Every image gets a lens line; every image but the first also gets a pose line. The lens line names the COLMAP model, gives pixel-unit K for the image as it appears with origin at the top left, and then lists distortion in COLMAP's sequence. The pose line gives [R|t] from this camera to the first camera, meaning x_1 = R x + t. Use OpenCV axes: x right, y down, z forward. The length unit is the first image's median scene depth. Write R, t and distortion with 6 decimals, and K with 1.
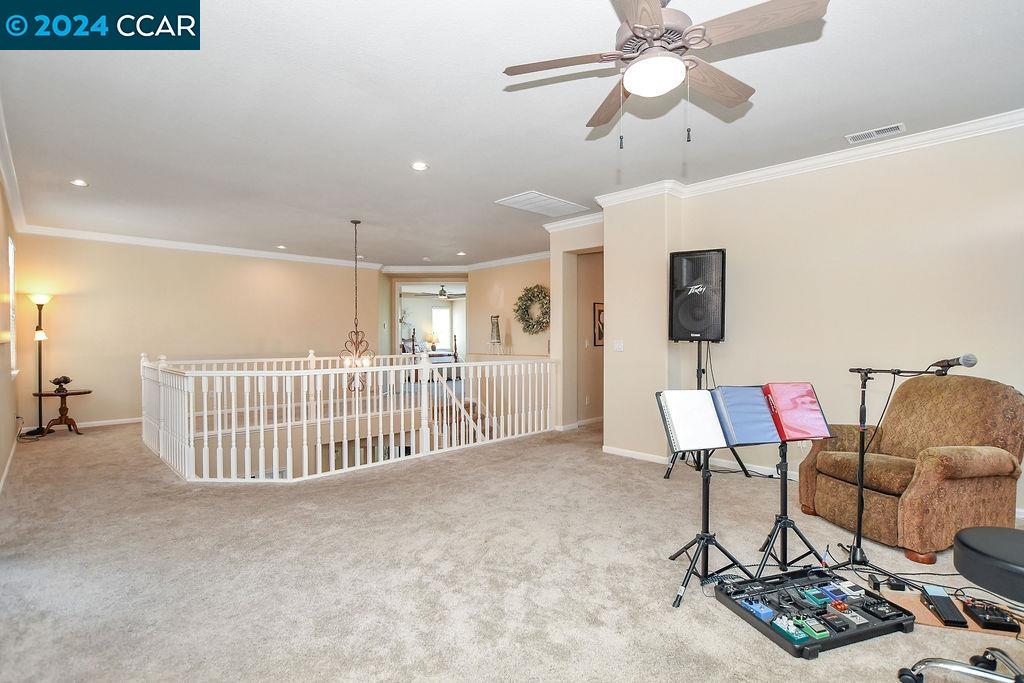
lens RADIAL K [[484.4, 0, 511.3], [0, 484.4, 346.1], [0, 0, 1]] dist [-0.024083, 0.001696]
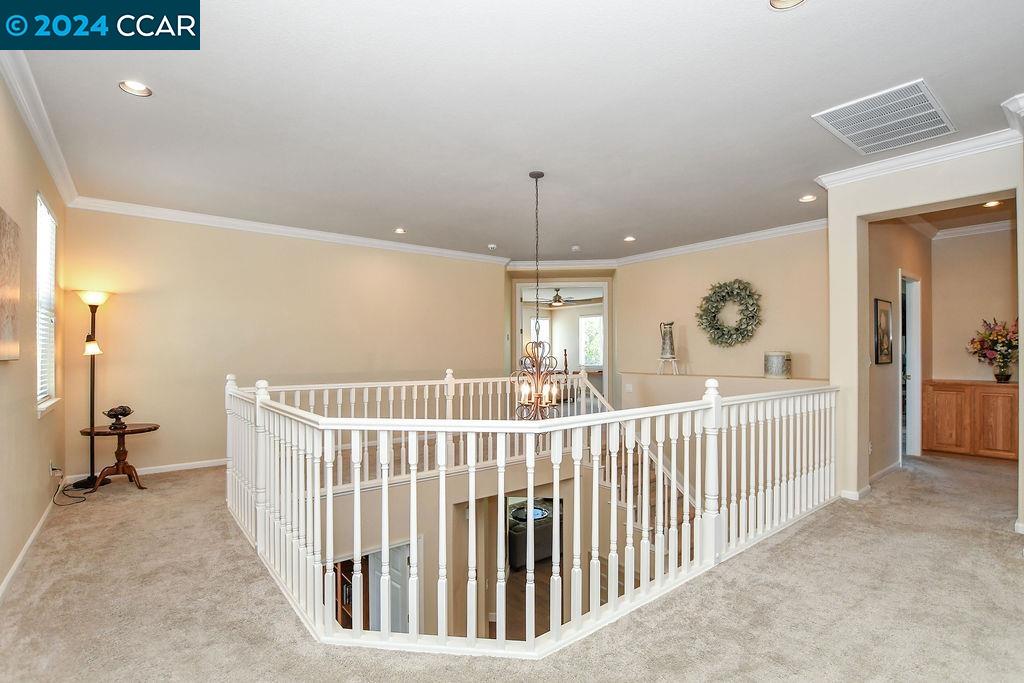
lens RADIAL K [[473.3, 0, 508.8], [0, 473.3, 354.6], [0, 0, 1]] dist [-0.027173, 0.000905]
pose [[0.994961, 0.000889, -0.100255, -0.296769], [-0.002085, 0.999928, -0.011824, -0.006161], [0.100238, 0.011973, 0.994891, 0.364149]]
